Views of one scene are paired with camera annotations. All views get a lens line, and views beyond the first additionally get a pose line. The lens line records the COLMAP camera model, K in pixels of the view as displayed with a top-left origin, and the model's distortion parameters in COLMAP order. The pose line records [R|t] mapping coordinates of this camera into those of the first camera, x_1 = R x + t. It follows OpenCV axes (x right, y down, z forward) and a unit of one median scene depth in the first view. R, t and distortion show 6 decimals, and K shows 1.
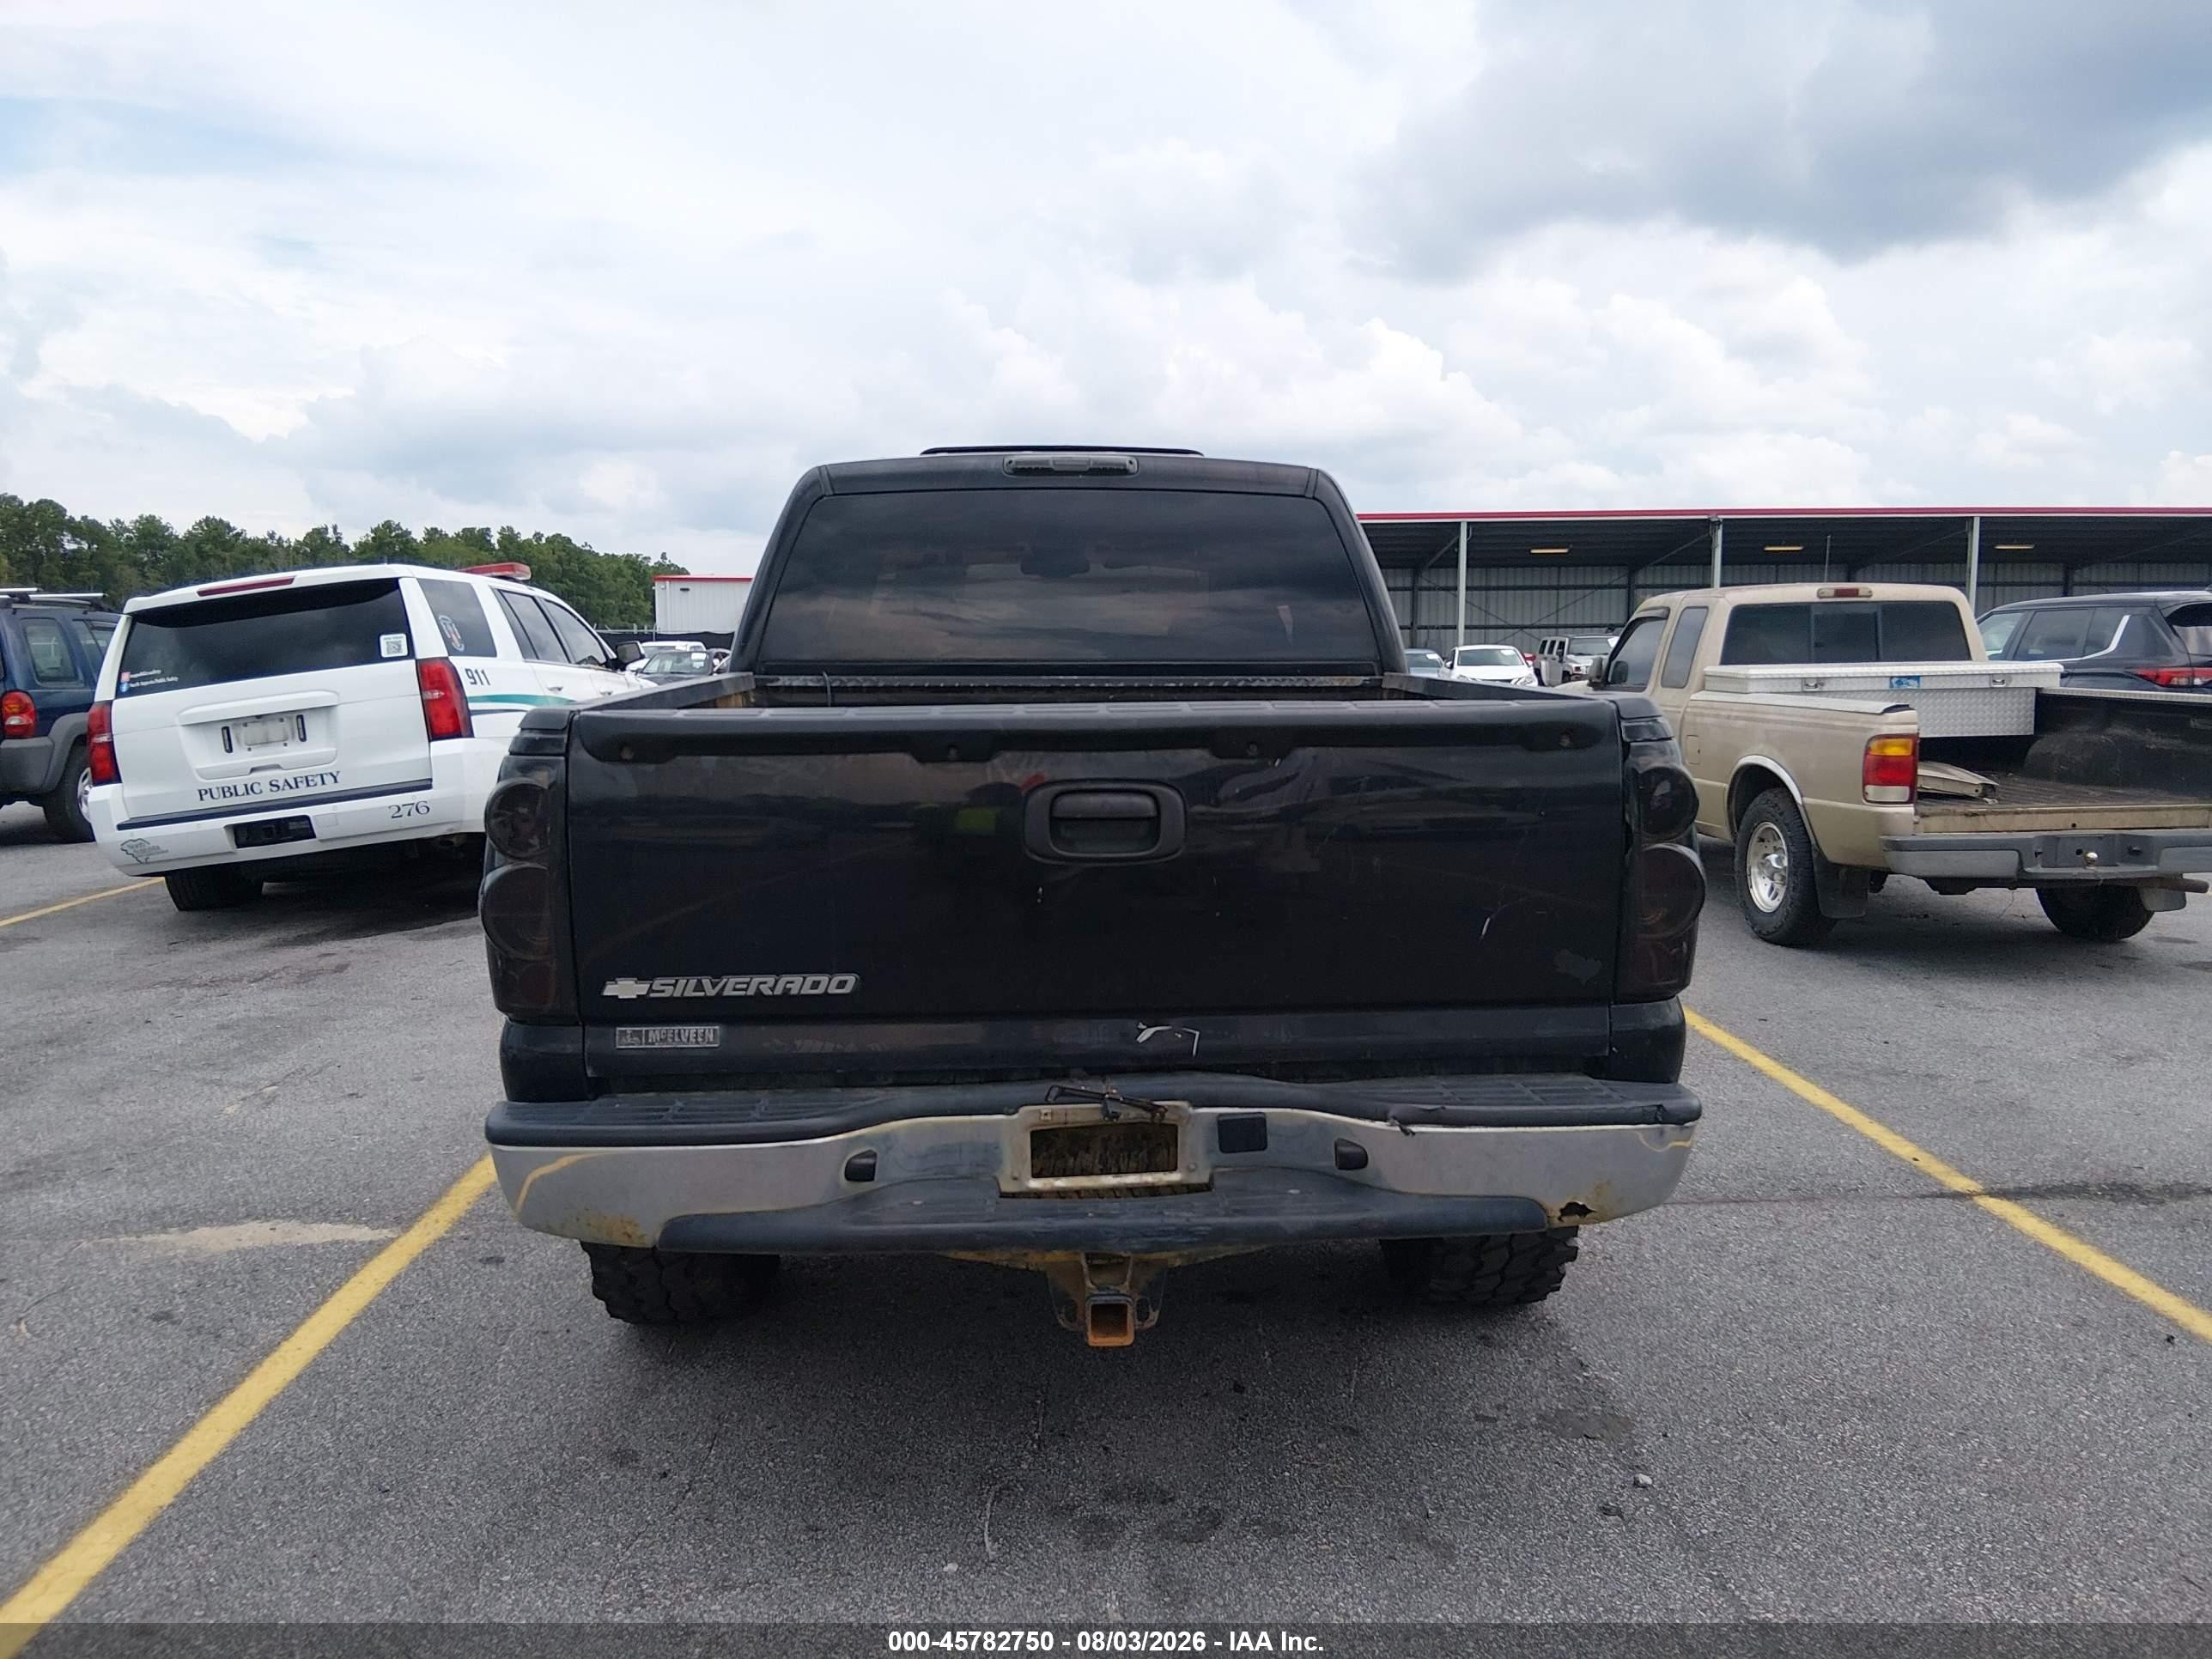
lens RADIAL K [[1640.7, 0, 1109.0], [0, 1640.7, 879.9], [0, 0, 1]] dist [0.075504, -0.145076]
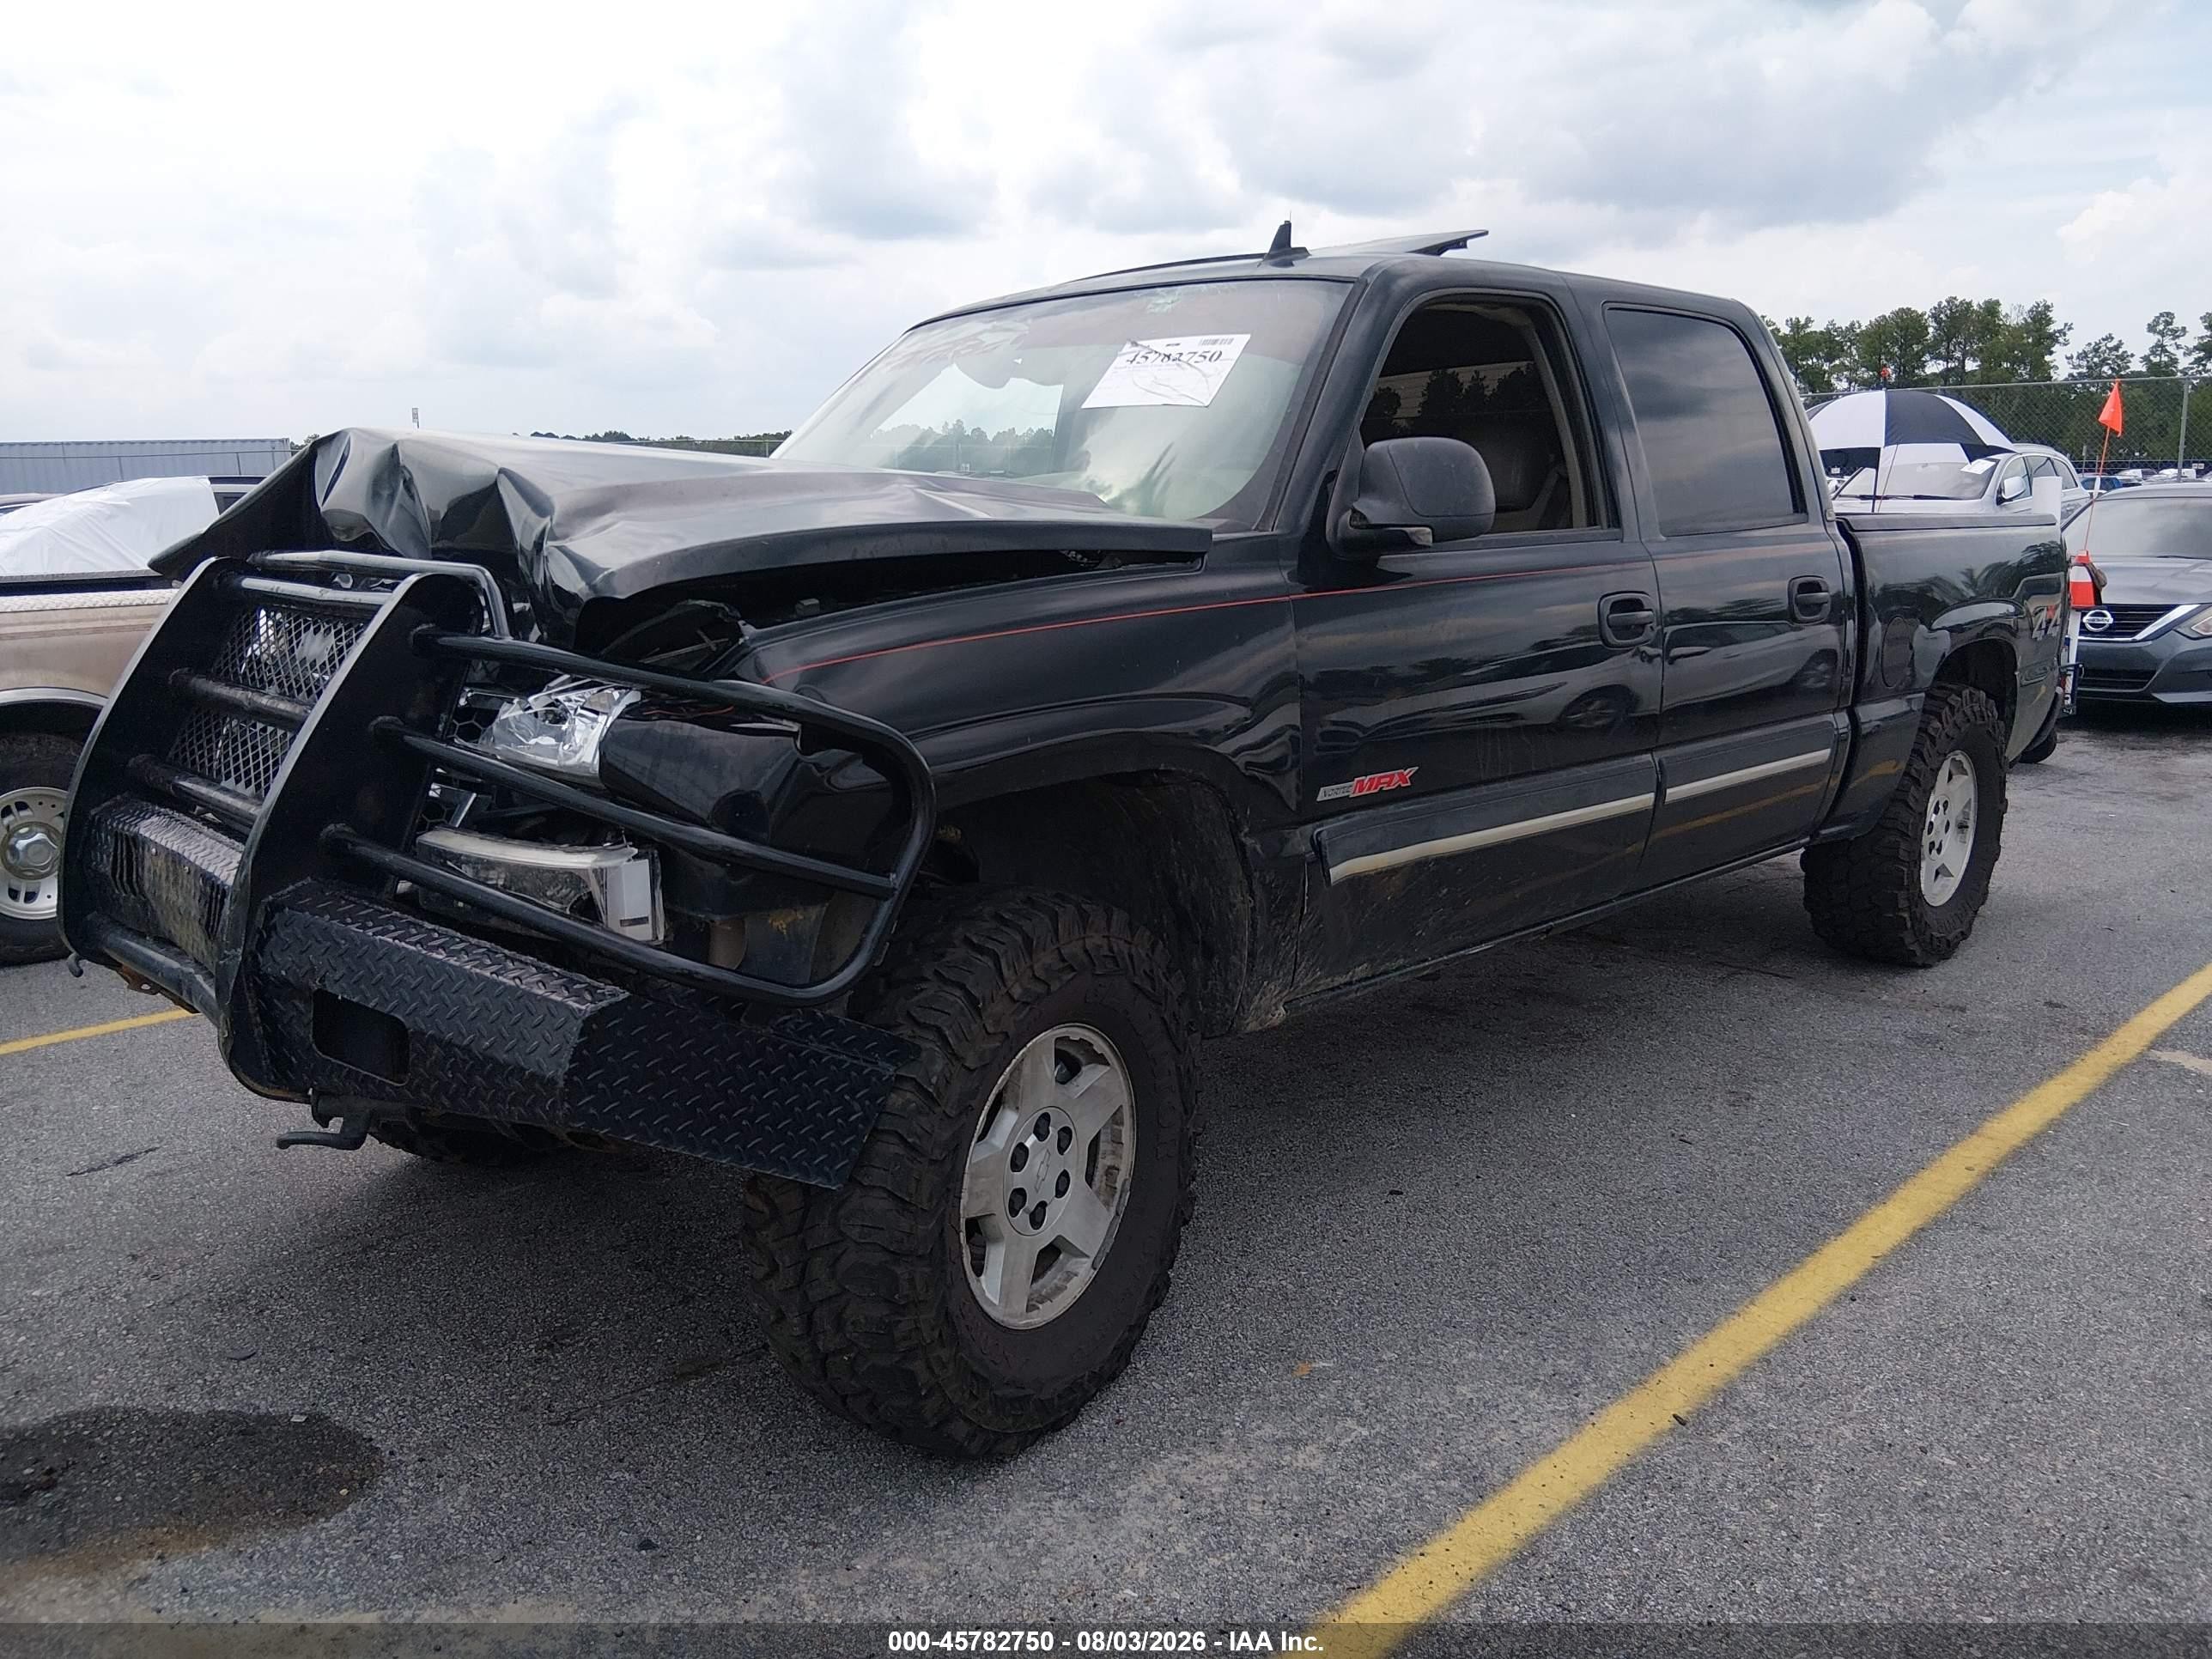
lens RADIAL K [[1639.3, 0, 1121.7], [0, 1639.3, 848.4], [0, 0, 1]] dist [0.094569, -0.148887]
pose [[-0.660446, -0.145316, 0.736678, -1.041636], [0.118604, 0.948589, 0.293448, -0.411207], [-0.741447, 0.281180, -0.609257, 2.877609]]
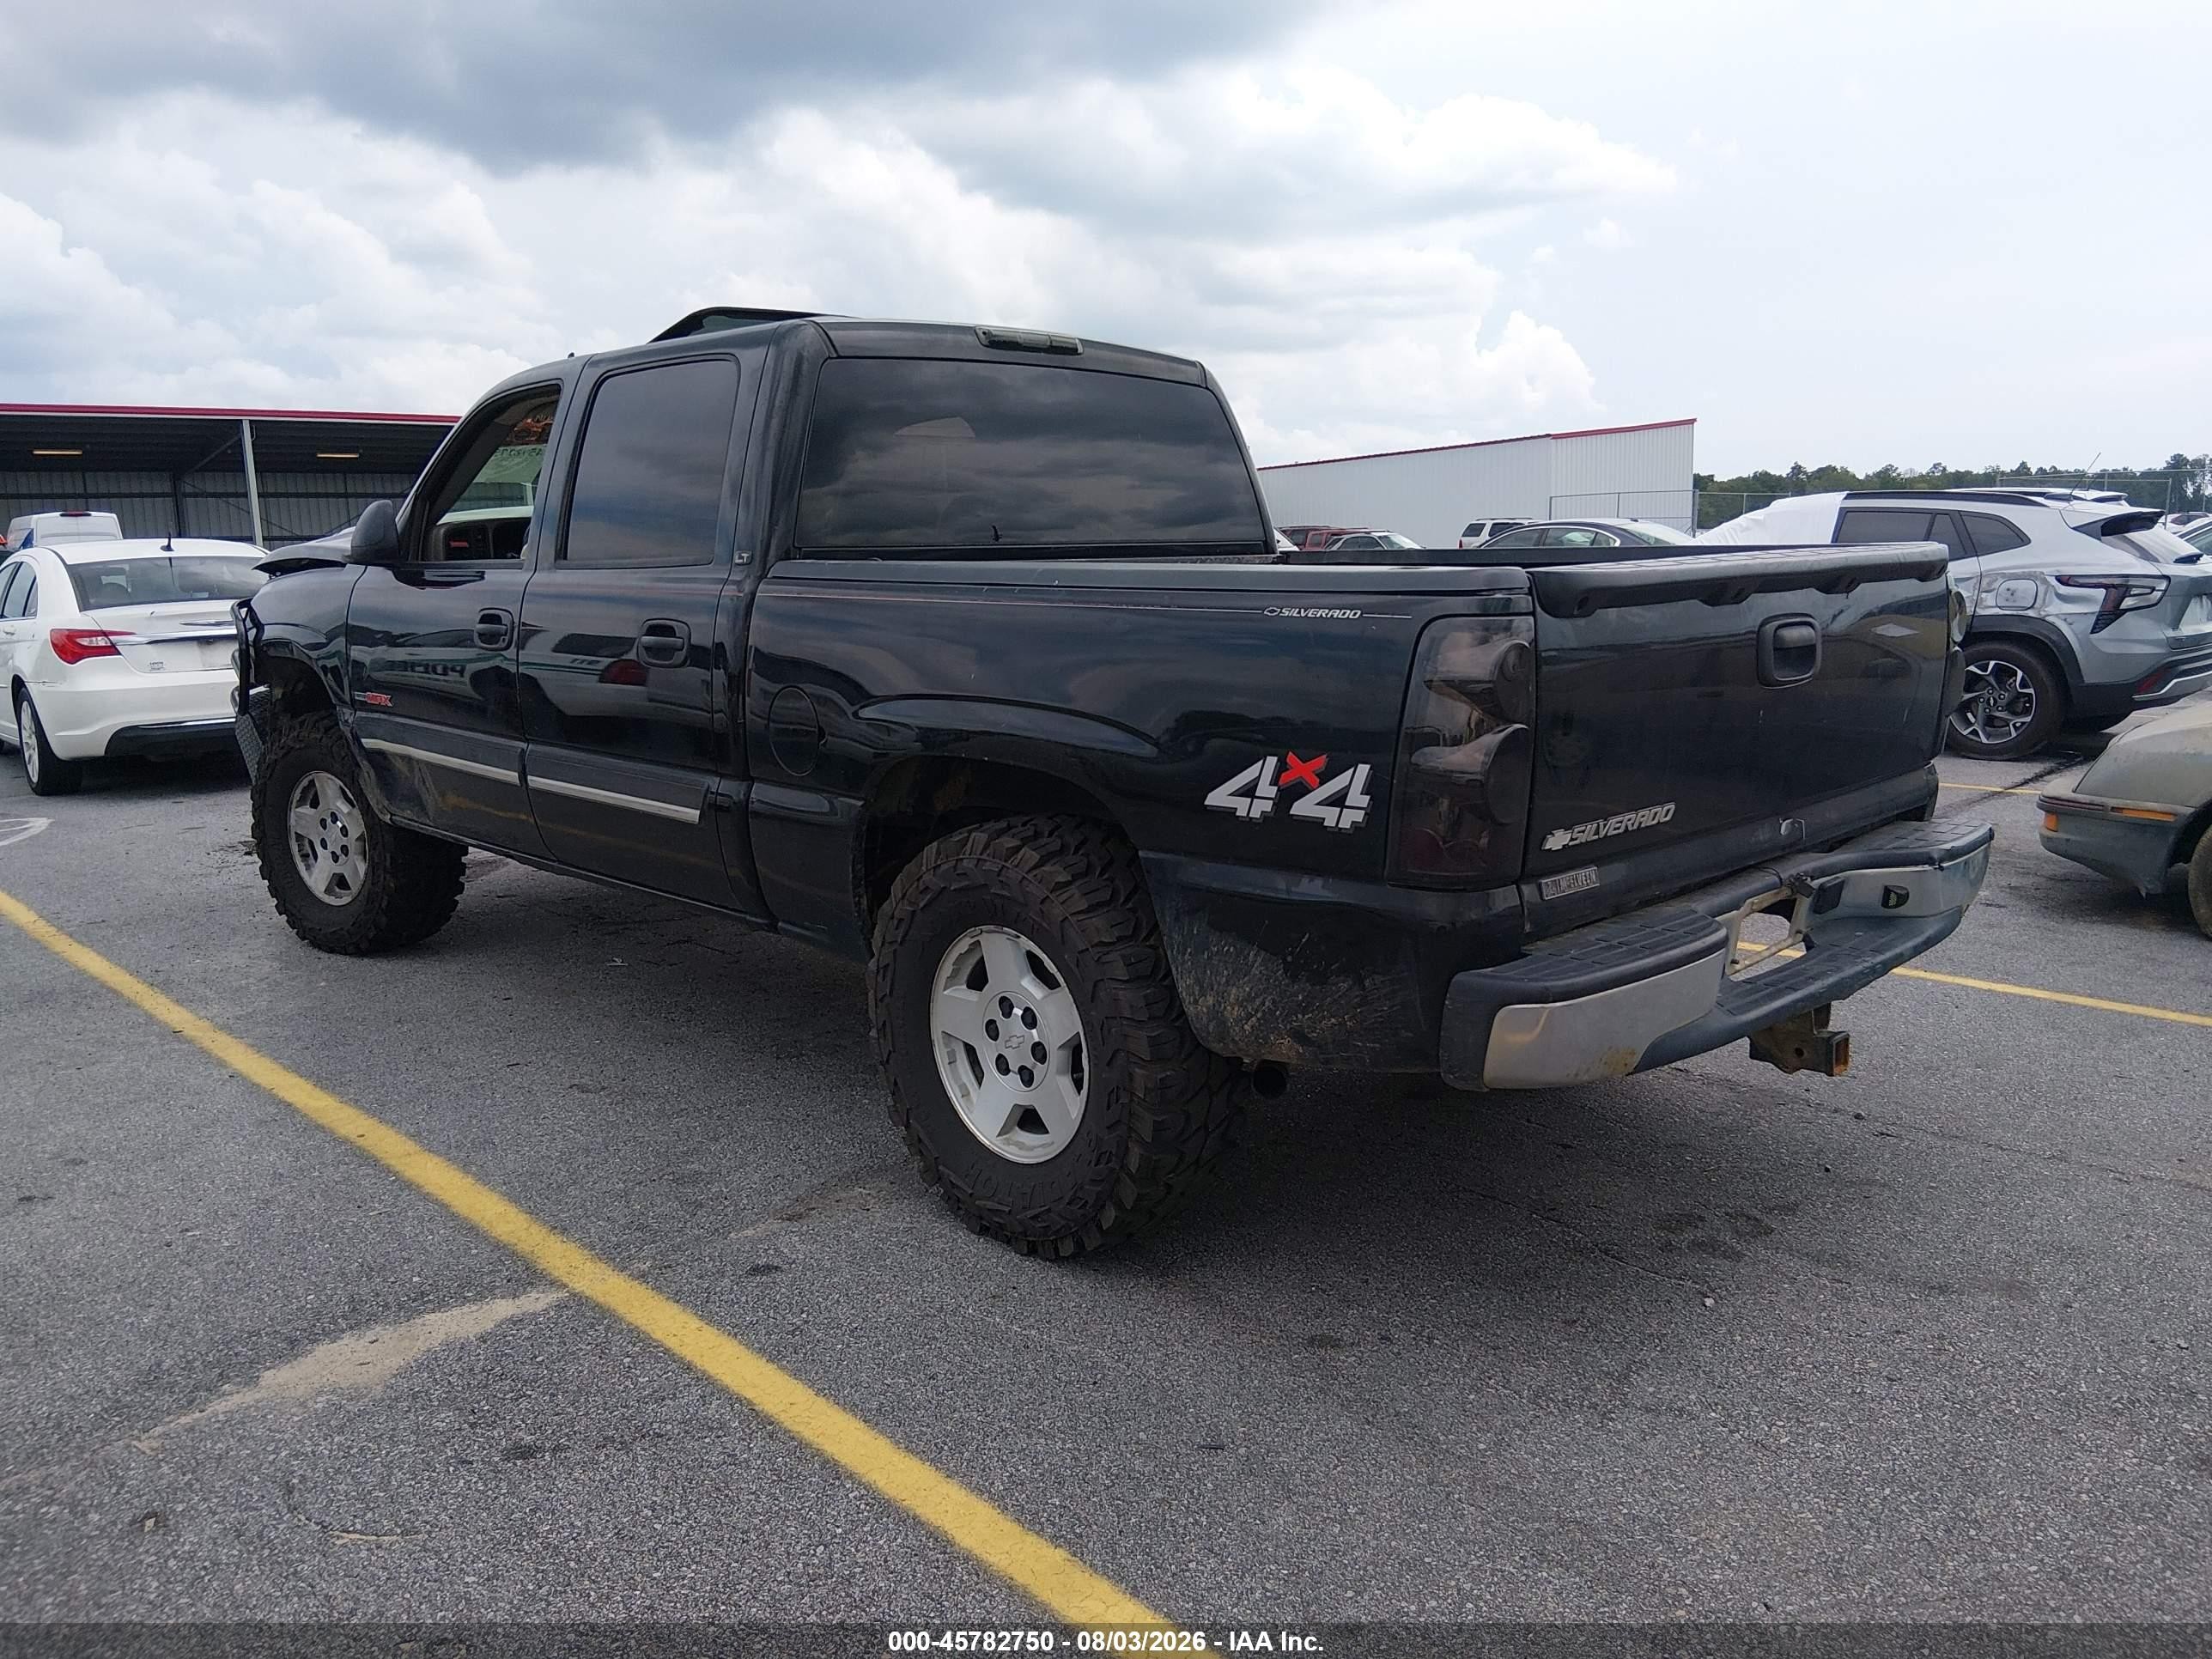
lens RADIAL K [[1639.3, 0, 1121.7], [0, 1639.3, 848.4], [0, 0, 1]] dist [0.094569, -0.148887]
pose [[0.752263, -0.129005, 0.646110, -0.971867], [0.108082, 0.991522, 0.072133, -0.028028], [-0.649938, 0.015570, 0.759828, 0.319946]]
